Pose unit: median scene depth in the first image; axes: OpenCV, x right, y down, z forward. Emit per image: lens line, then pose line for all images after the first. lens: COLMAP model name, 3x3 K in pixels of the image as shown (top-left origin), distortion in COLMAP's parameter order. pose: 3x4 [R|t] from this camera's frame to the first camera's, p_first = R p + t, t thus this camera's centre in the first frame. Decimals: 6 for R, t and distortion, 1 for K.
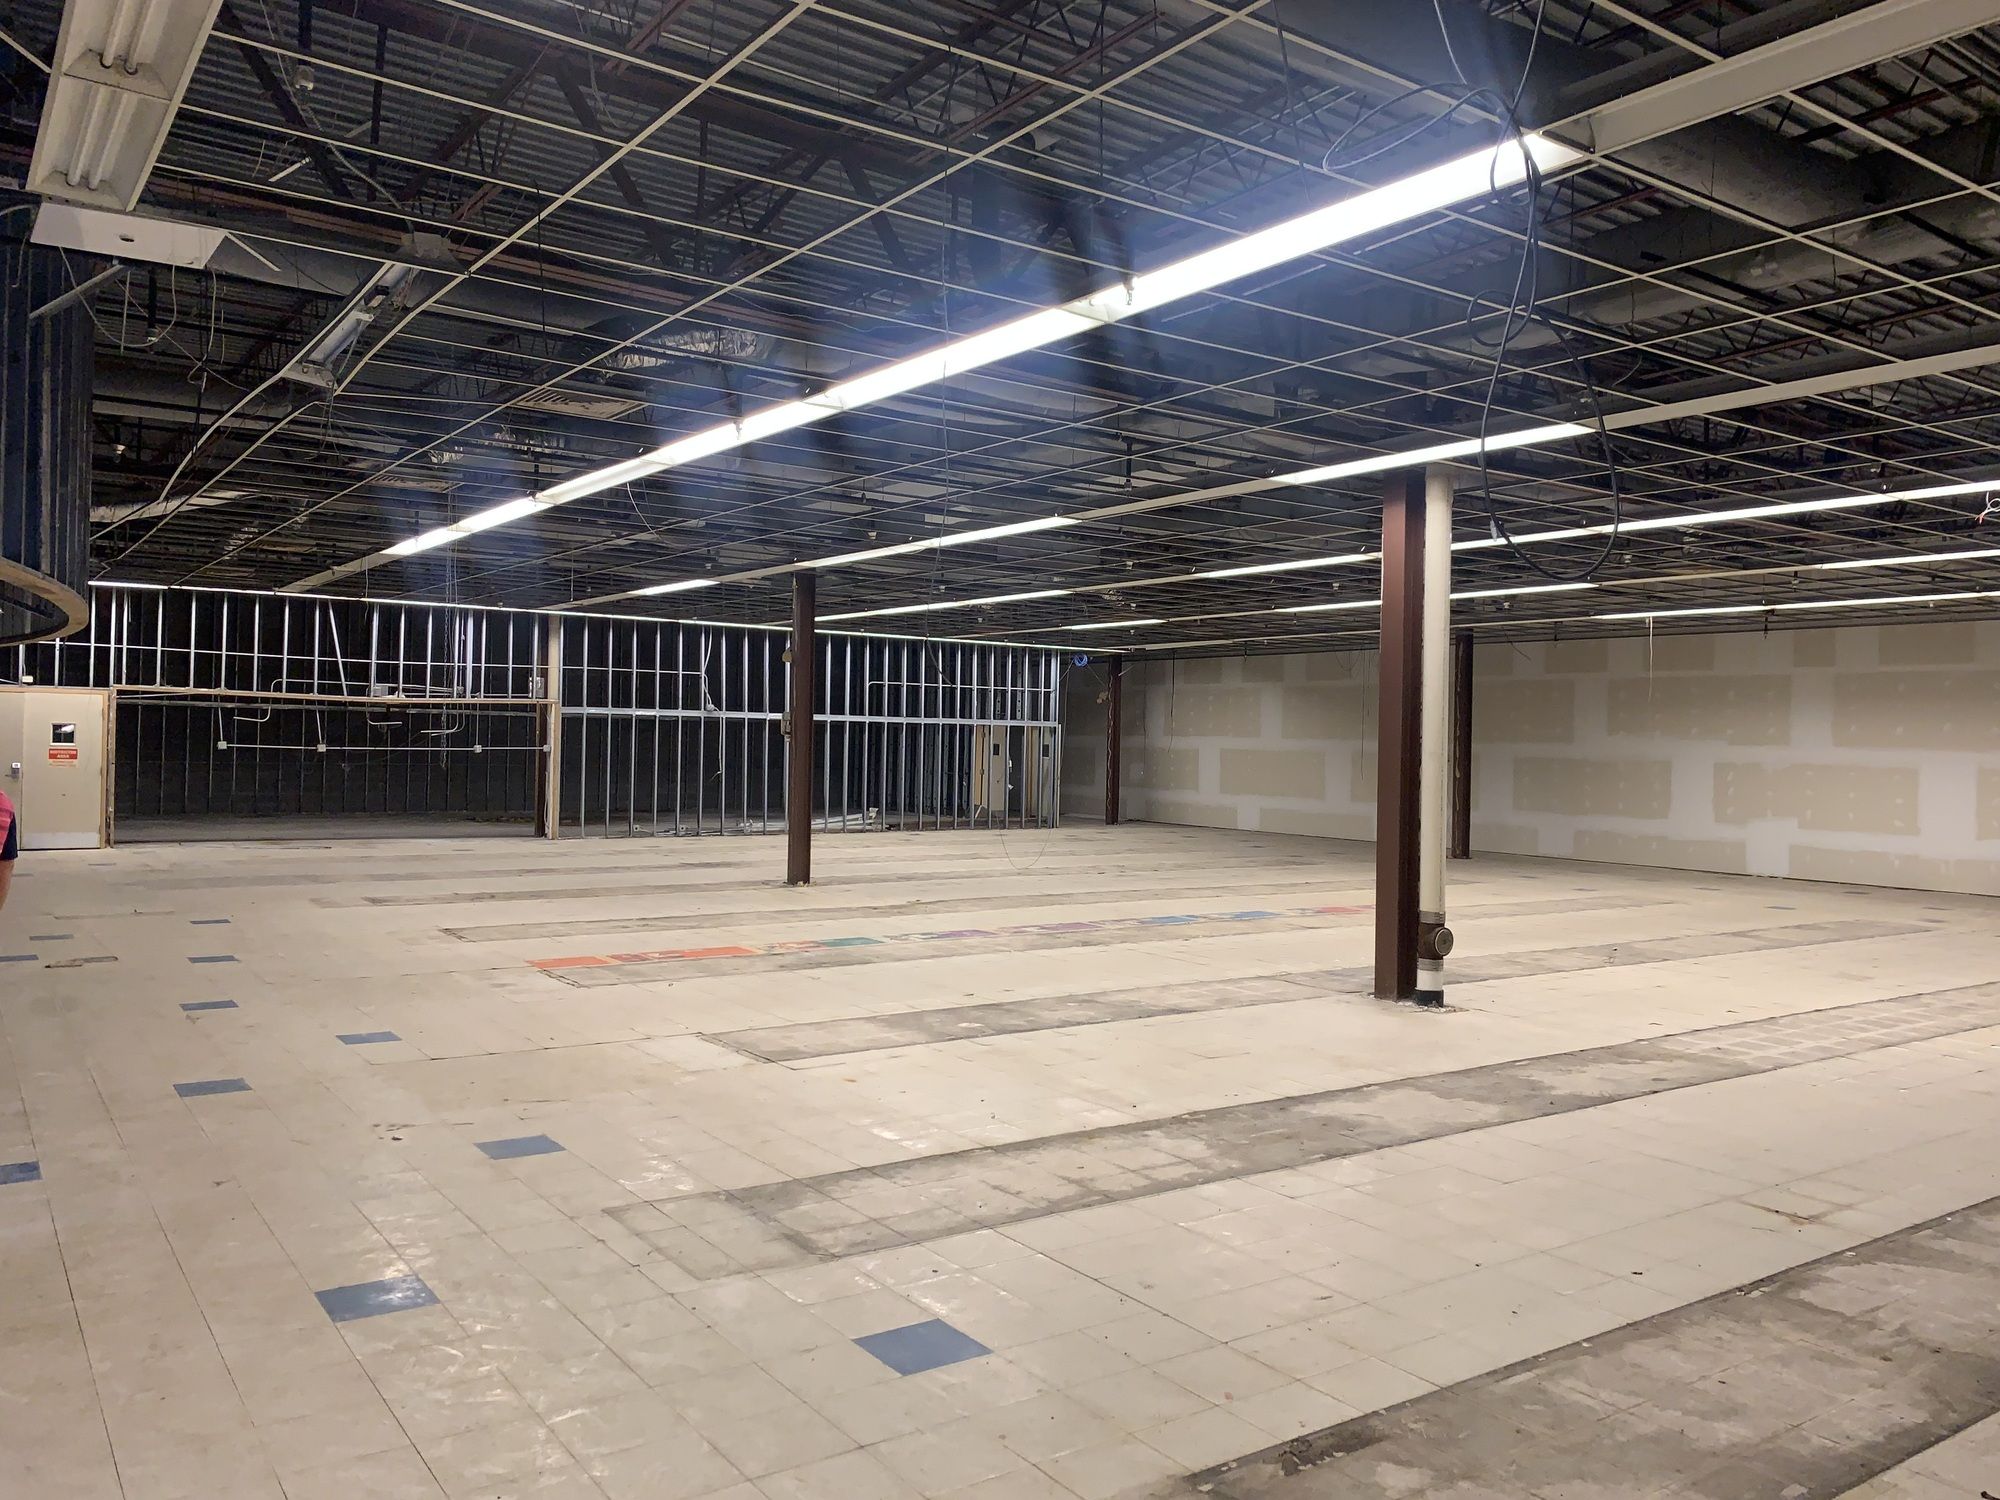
lens RADIAL K [[1569.2, 0, 1000.0], [0, 1569.2, 750.0], [0, 0, 1]] dist [0.000675, 0.000100]
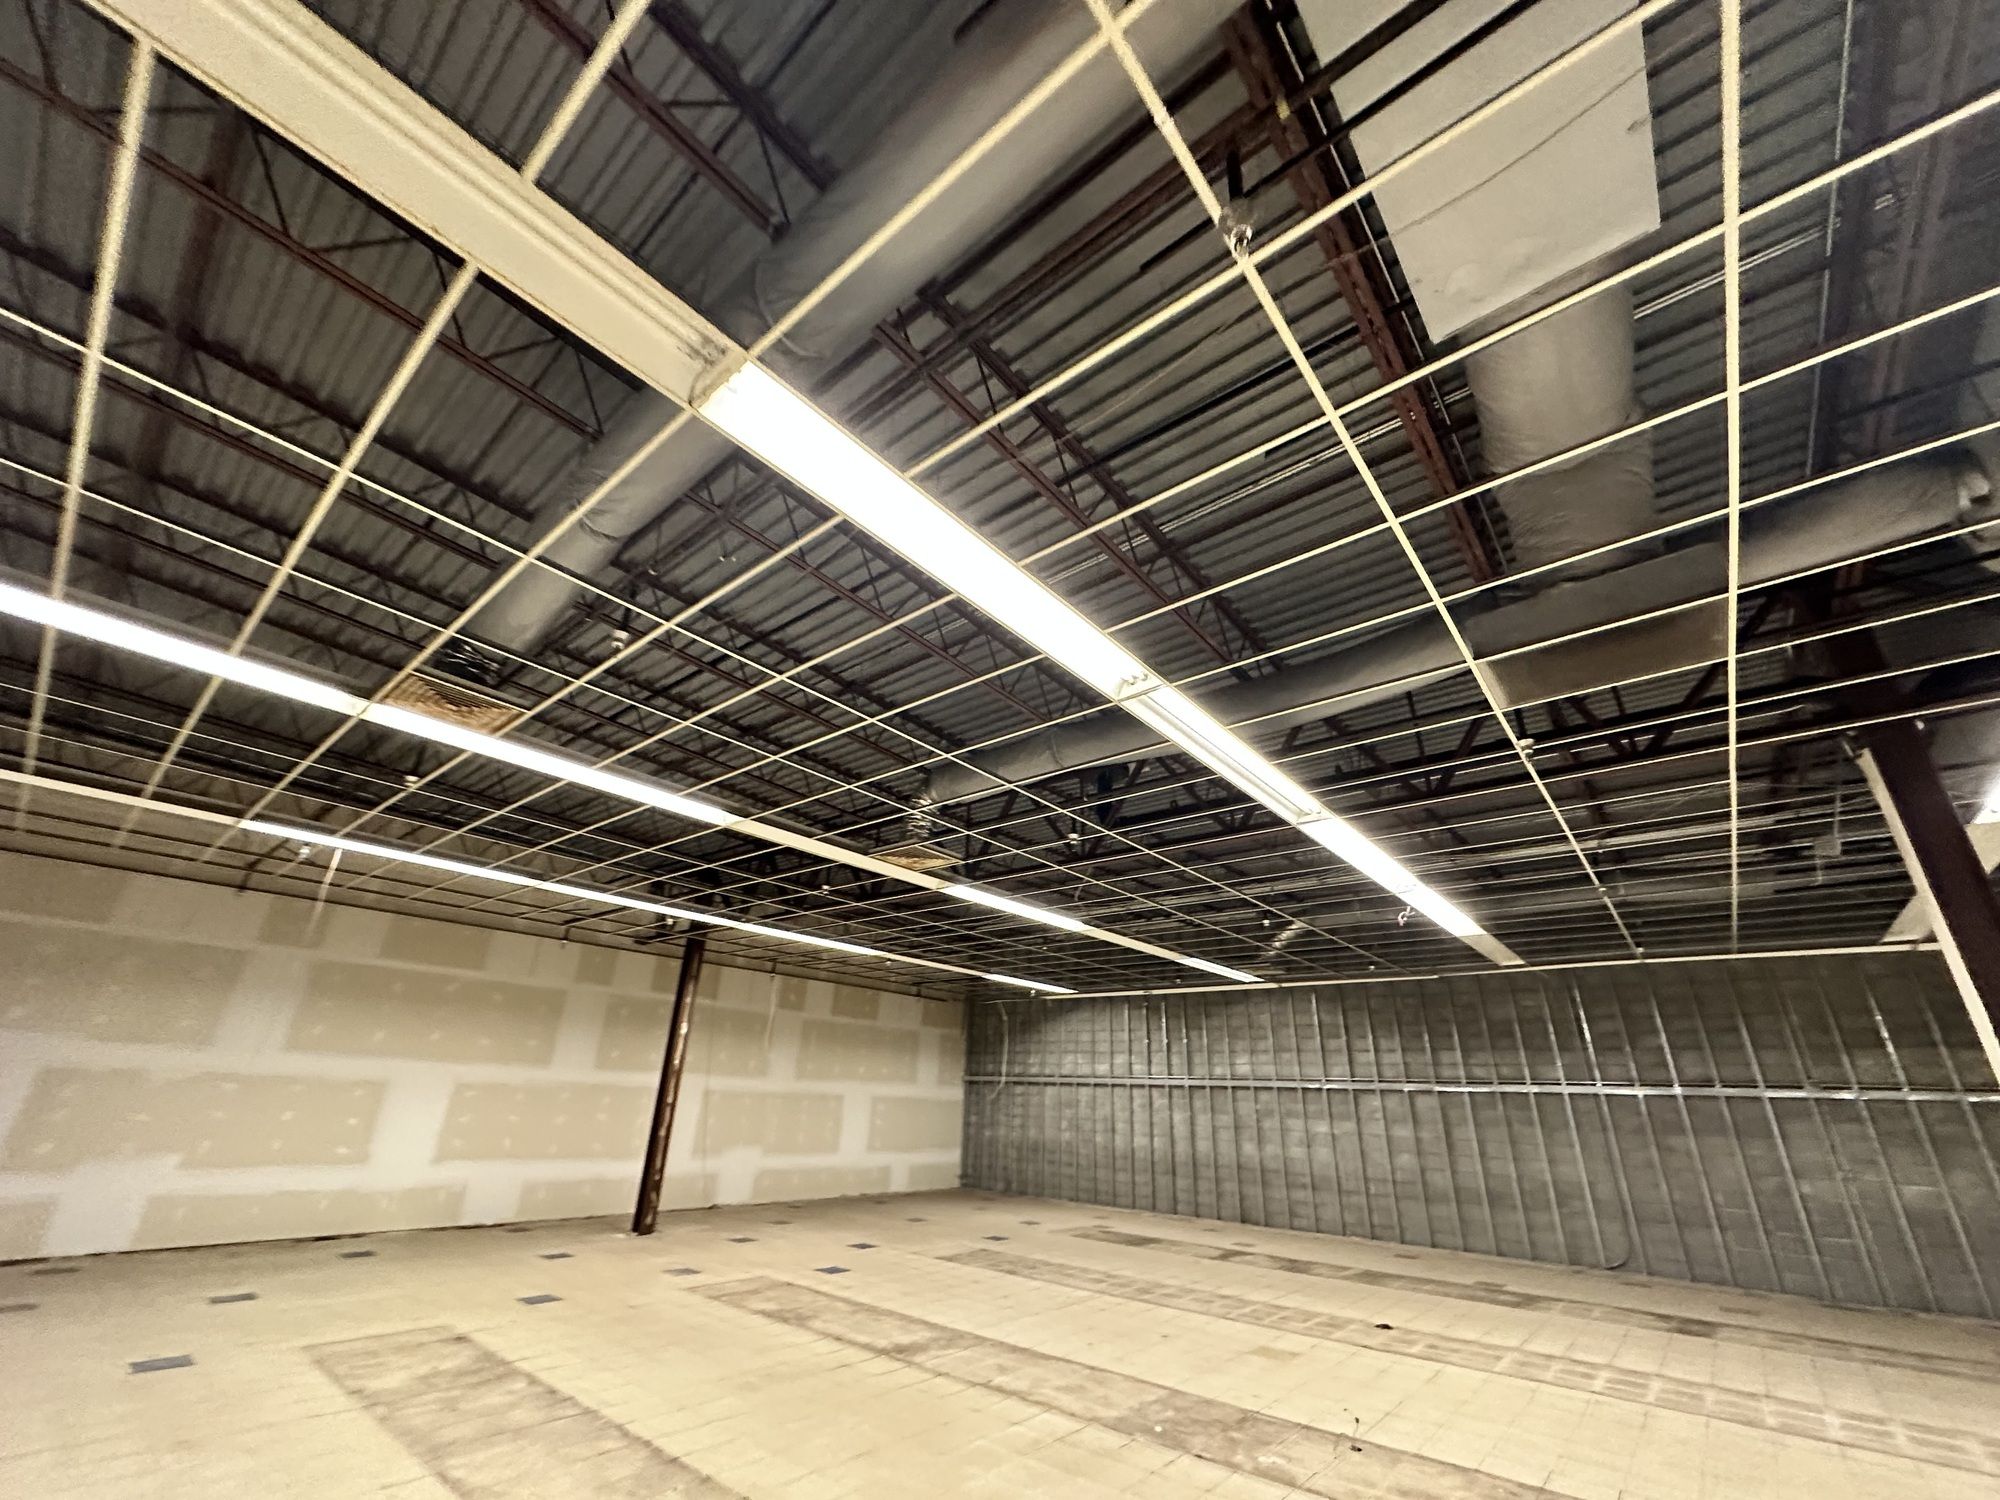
lens RADIAL K [[799.6, 0, 1000.0], [0, 799.6, 750.0], [0, 0, 1]] dist [0.000344, 0.000461]
pose [[-0.248374, 0.362963, 0.898091, 0.013174], [-0.031870, 0.923580, -0.382078, 0.000503], [-0.968140, -0.123521, -0.217826, 0.732405]]
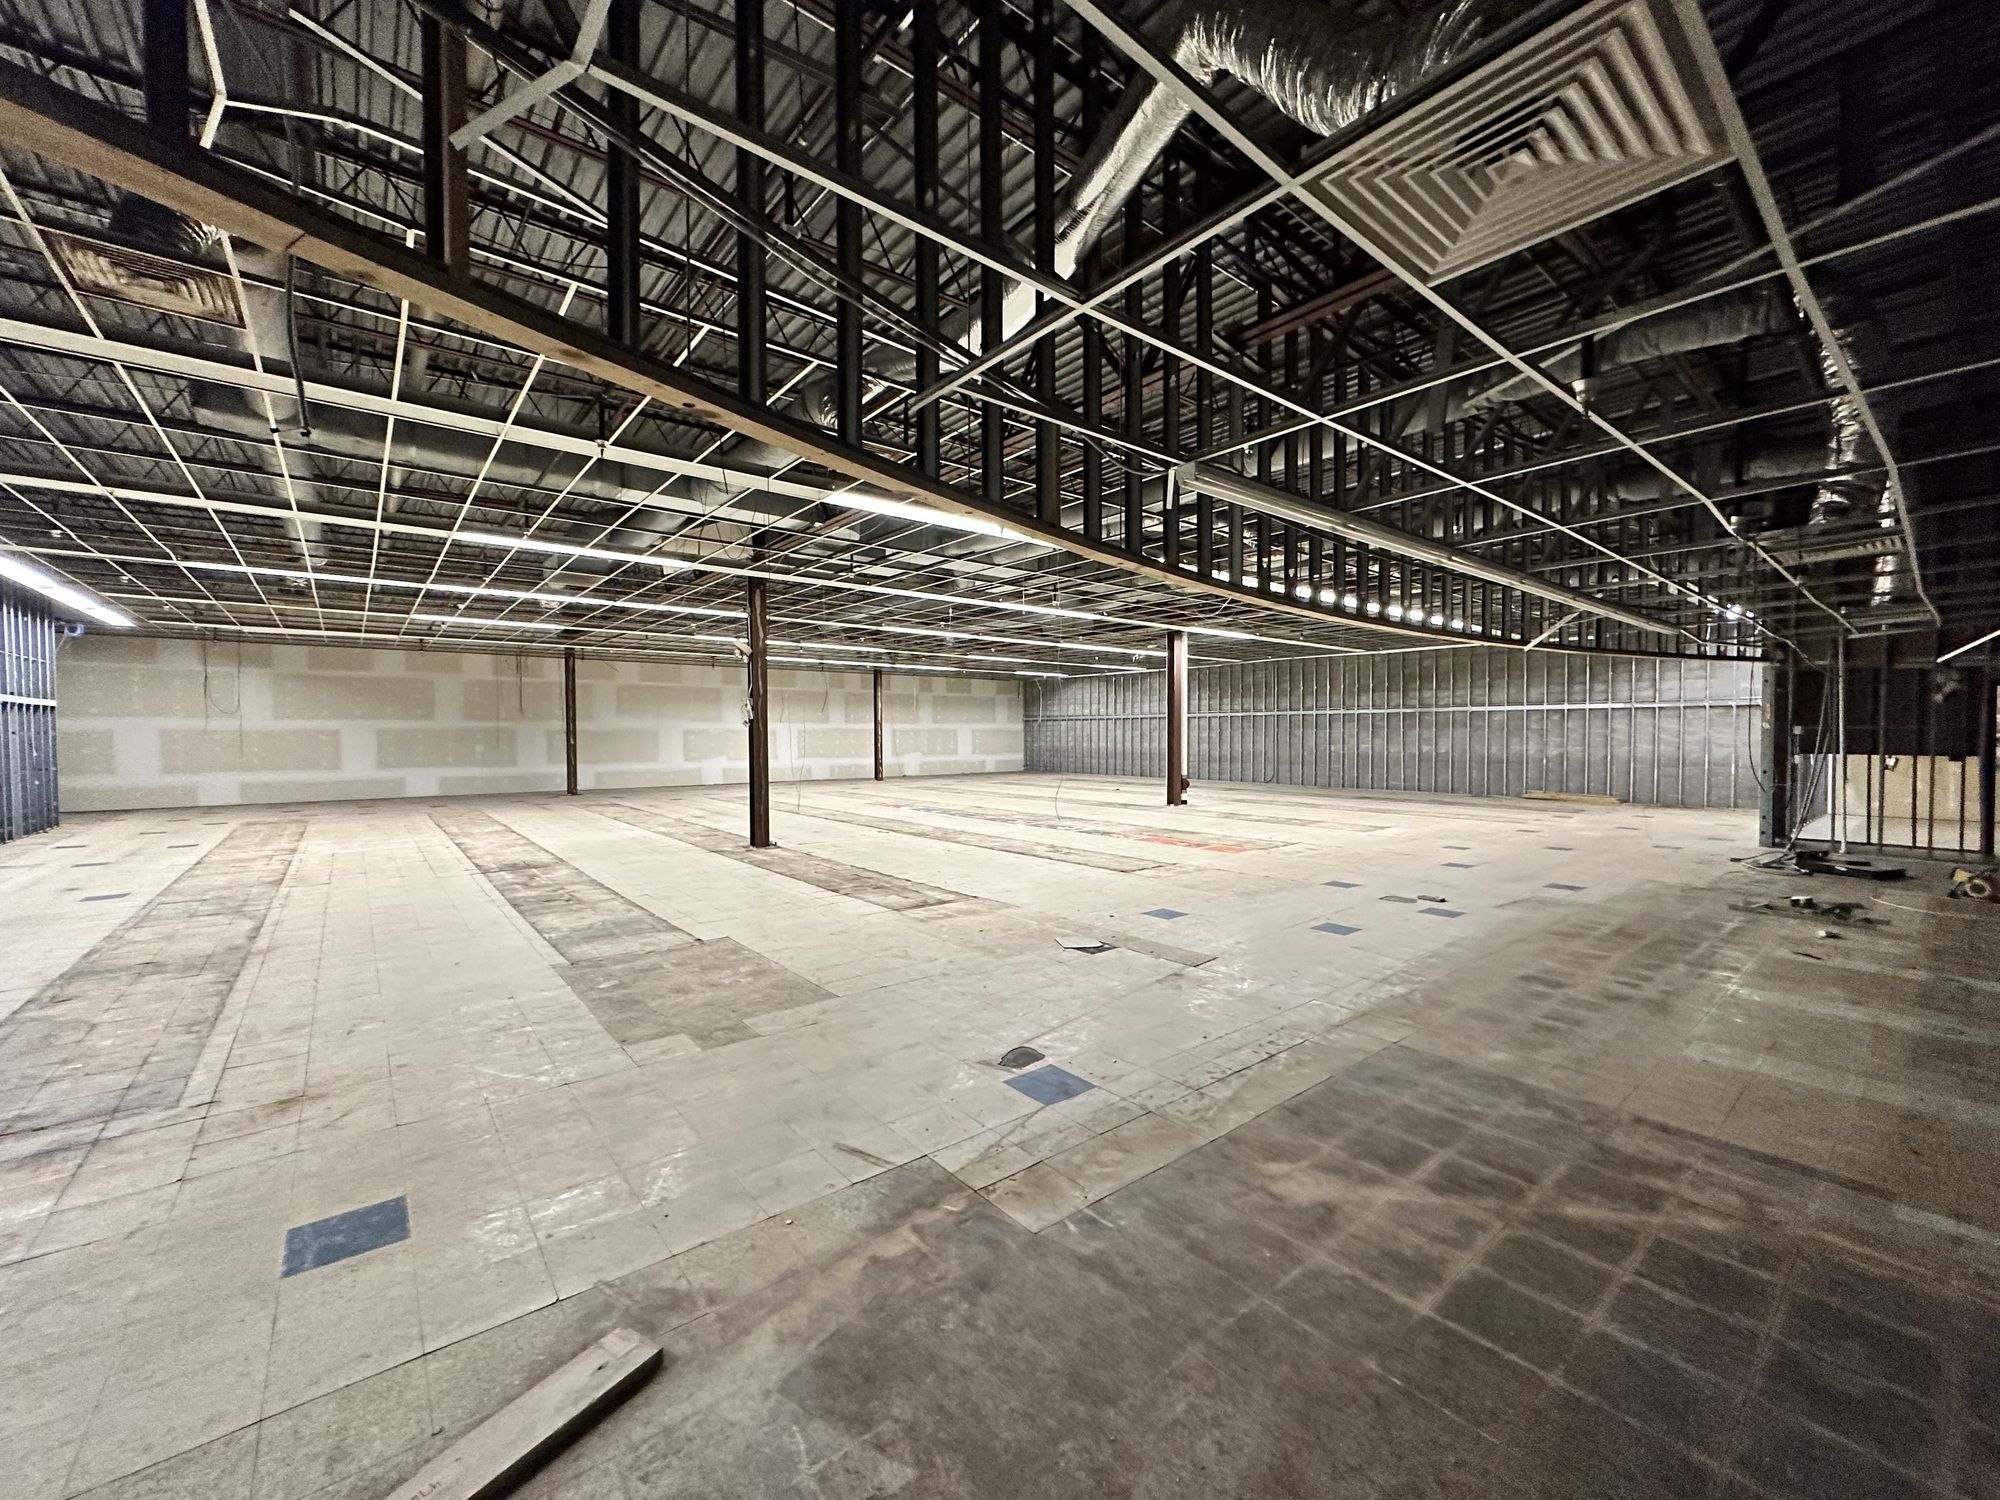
lens RADIAL K [[799.6, 0, 1000.0], [0, 799.6, 750.0], [0, 0, 1]] dist [0.000344, 0.000461]
pose [[-0.057530, -0.040788, 0.997510, -0.588989], [0.010736, 0.999082, 0.041471, -0.004780], [-0.998286, 0.013095, -0.057039, 0.686256]]
